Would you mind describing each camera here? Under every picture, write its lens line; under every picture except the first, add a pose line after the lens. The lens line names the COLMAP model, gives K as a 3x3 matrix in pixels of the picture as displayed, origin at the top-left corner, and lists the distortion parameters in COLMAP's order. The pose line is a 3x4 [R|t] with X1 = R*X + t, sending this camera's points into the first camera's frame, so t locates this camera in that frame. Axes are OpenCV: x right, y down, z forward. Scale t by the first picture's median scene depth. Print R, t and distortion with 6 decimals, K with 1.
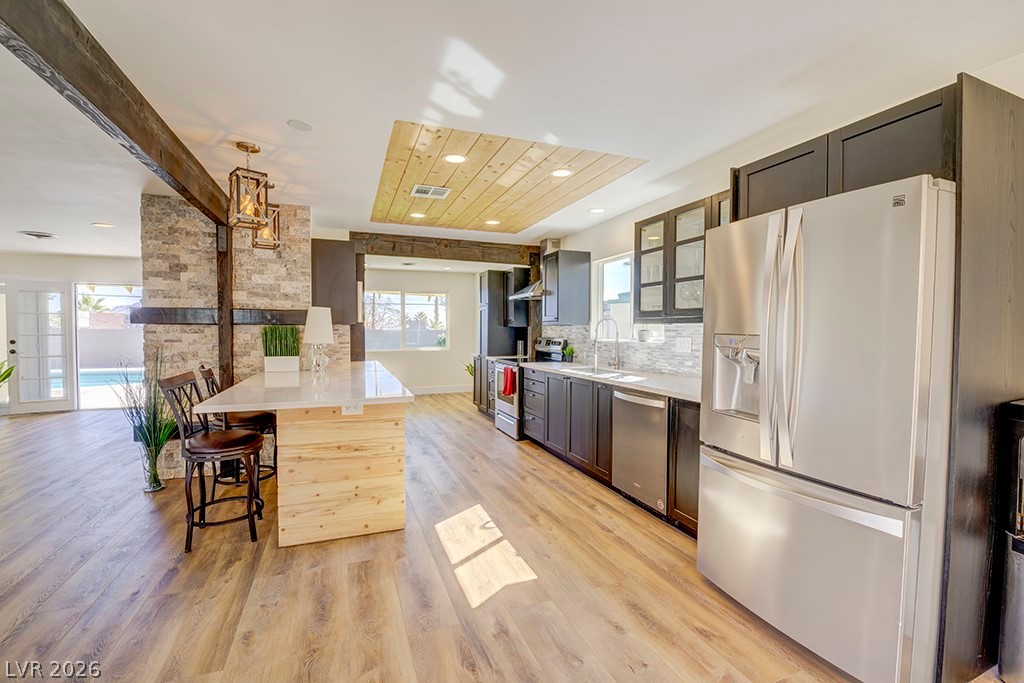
lens RADIAL K [[440.8, 0, 510.1], [0, 440.8, 344.5], [0, 0, 1]] dist [-0.004765, -0.008777]
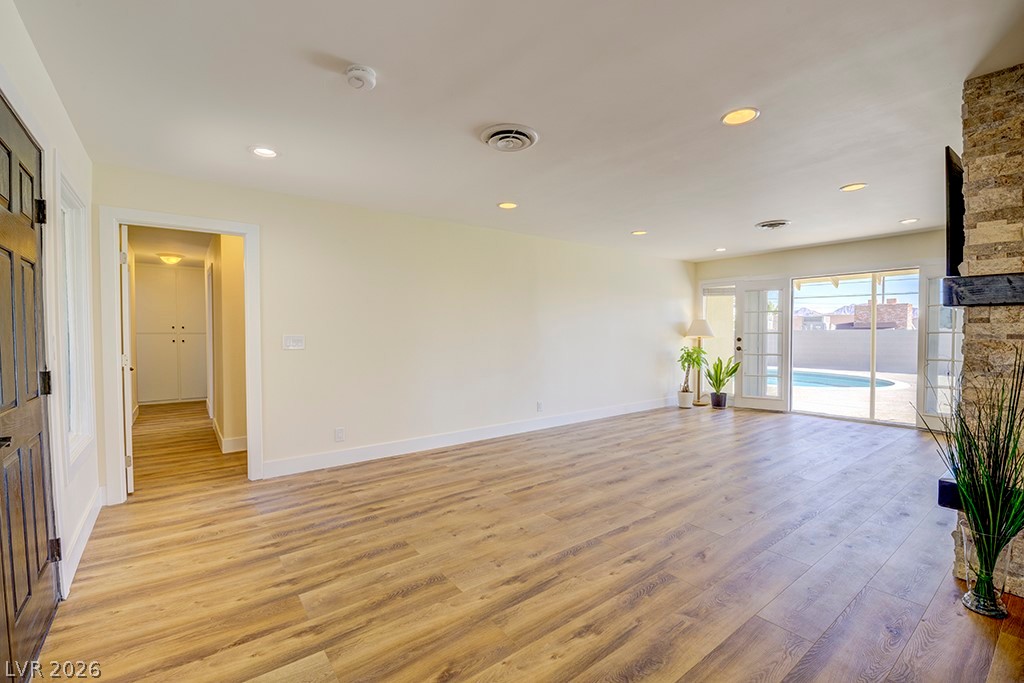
lens RADIAL K [[440.8, 0, 511.4], [0, 440.8, 344.1], [0, 0, 1]] dist [-0.004765, -0.008777]
pose [[0.277067, 0.019871, -0.960645, -0.437874], [-0.024987, 0.999597, 0.013470, 0.009037], [0.960526, 0.020272, 0.277452, 0.260281]]
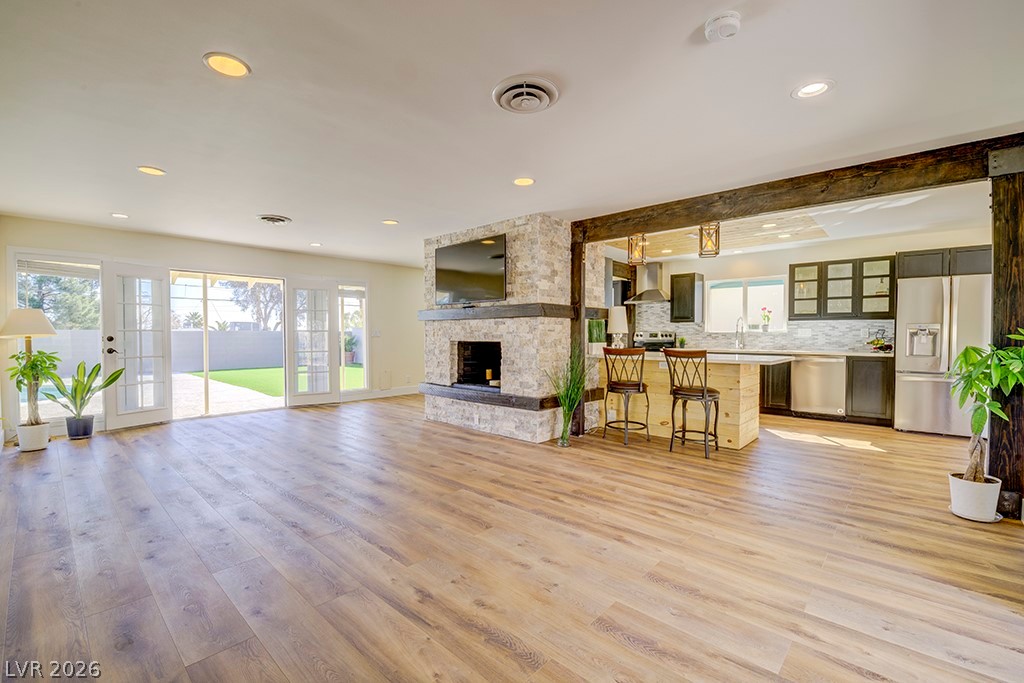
lens RADIAL K [[440.8, 0, 509.0], [0, 440.8, 345.9], [0, 0, 1]] dist [-0.004765, -0.008777]
pose [[0.894773, -0.015193, 0.446263, -1.419379], [0.017511, 0.999846, -0.001072, 0.034492], [-0.446178, 0.008774, 0.894901, -0.082931]]
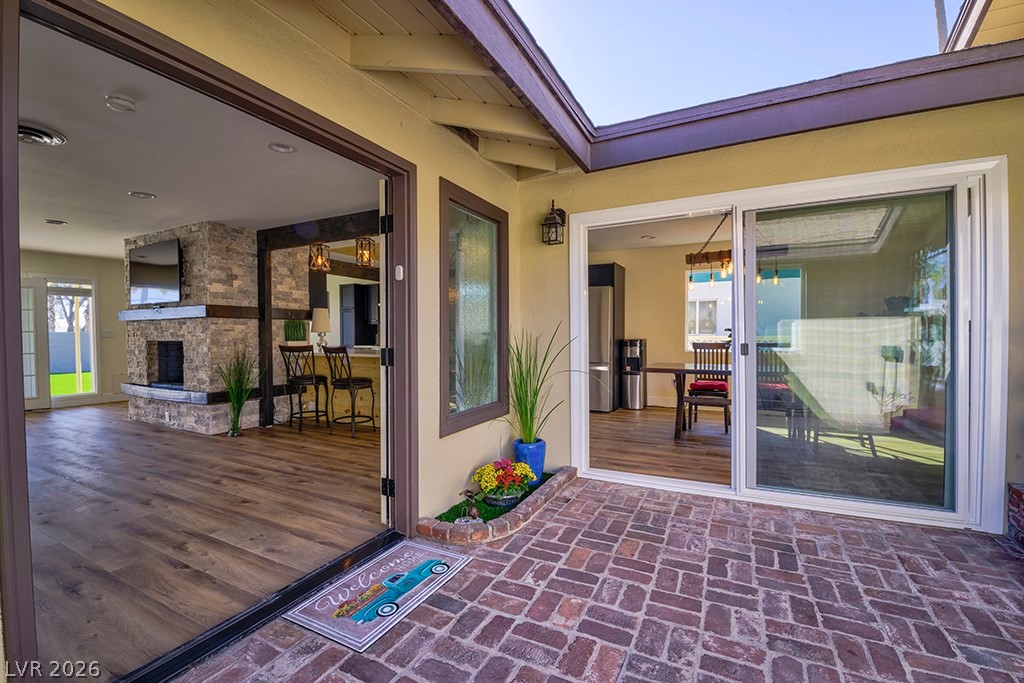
lens RADIAL K [[440.8, 0, 510.6], [0, 440.8, 340.2], [0, 0, 1]] dist [-0.004765, -0.008777]
pose [[0.742200, -0.016976, 0.669964, -1.015422], [0.030220, 0.999510, -0.008152, 0.059833], [-0.669497, 0.026296, 0.742349, -0.595659]]
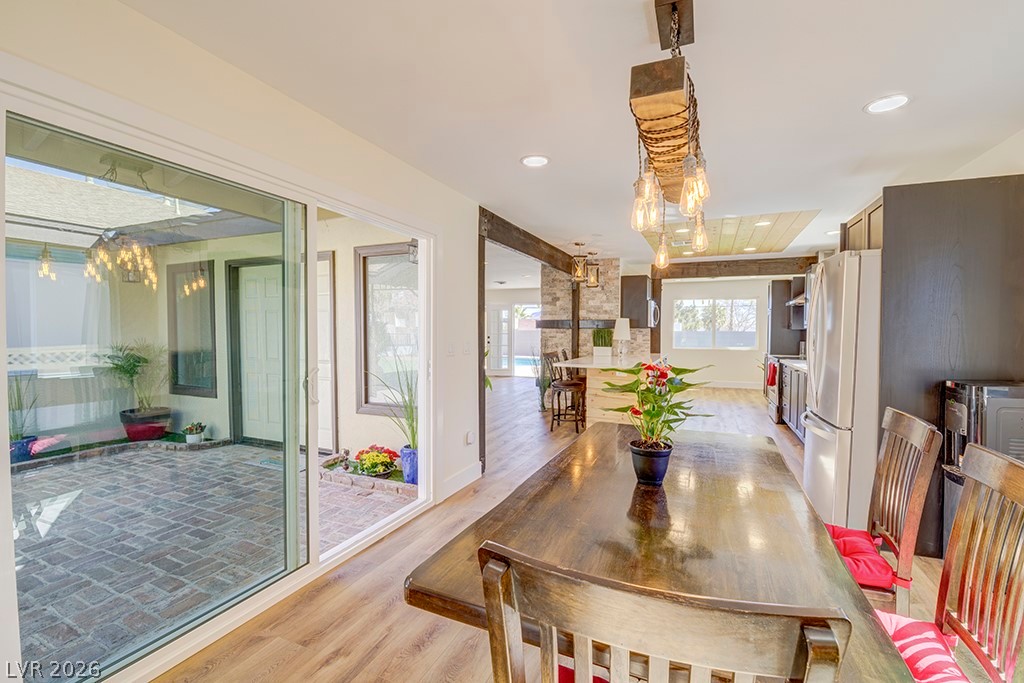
lens RADIAL K [[440.8, 0, 515.4], [0, 440.8, 348.0], [0, 0, 1]] dist [-0.004765, -0.008777]
pose [[0.716596, 0.029980, -0.696844, 0.467696], [-0.025870, 0.999531, 0.016400, 0.012654], [0.697008, 0.006275, 0.717036, -0.507919]]
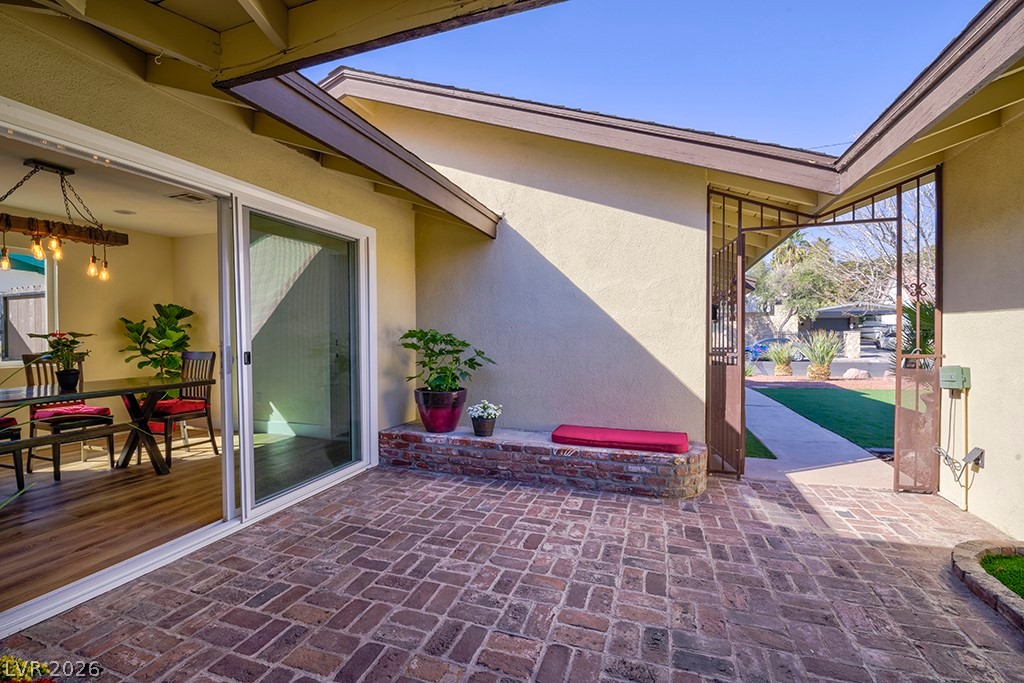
lens RADIAL K [[440.8, 0, 516.5], [0, 440.8, 334.5], [0, 0, 1]] dist [-0.004765, -0.008777]
pose [[-0.776387, -0.003326, 0.630247, -0.965813], [0.018945, 0.999411, 0.028611, 0.032730], [-0.629971, 0.034153, -0.775867, -0.014529]]
